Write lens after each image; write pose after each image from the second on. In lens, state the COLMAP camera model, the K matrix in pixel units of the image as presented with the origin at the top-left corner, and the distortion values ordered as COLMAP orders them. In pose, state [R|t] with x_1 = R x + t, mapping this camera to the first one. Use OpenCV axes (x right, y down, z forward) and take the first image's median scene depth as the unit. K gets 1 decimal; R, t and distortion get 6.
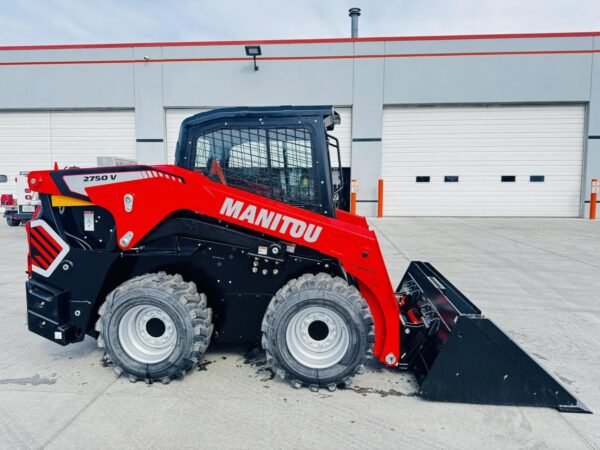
lens RADIAL K [[423.0, 0, 298.2], [0, 423.0, 227.5], [0, 0, 1]] dist [0.048907, -0.053634]
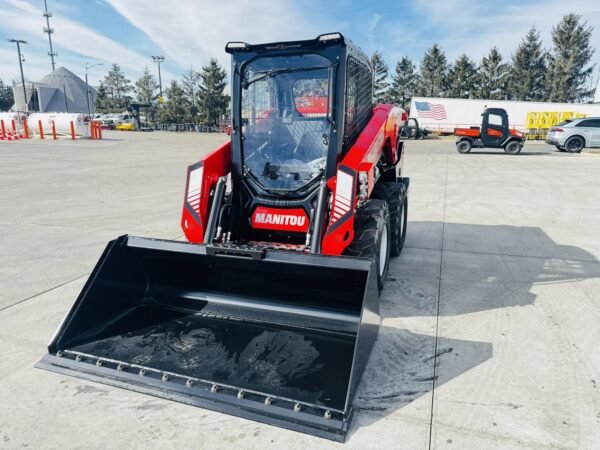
lens RADIAL K [[423.0, 0, 300.8], [0, 423.0, 224.3], [0, 0, 1]] dist [0.048907, -0.053634]
pose [[-0.249212, 0.219979, -0.943134, 1.181878], [-0.095387, 0.963550, 0.249946, -0.134142], [0.963740, 0.152253, -0.219145, 1.501010]]
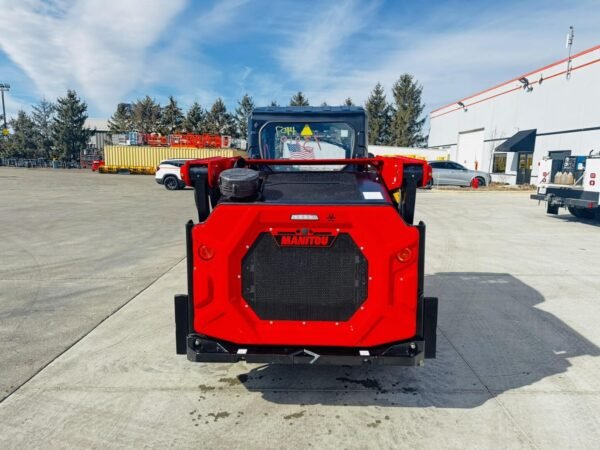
lens RADIAL K [[423.0, 0, 299.5], [0, 423.0, 224.4], [0, 0, 1]] dist [0.048907, -0.053634]
pose [[0.062029, 0.144622, -0.987541, 1.426200], [-0.109858, 0.984423, 0.137266, -0.139471], [0.992010, 0.099975, 0.076951, 1.071893]]
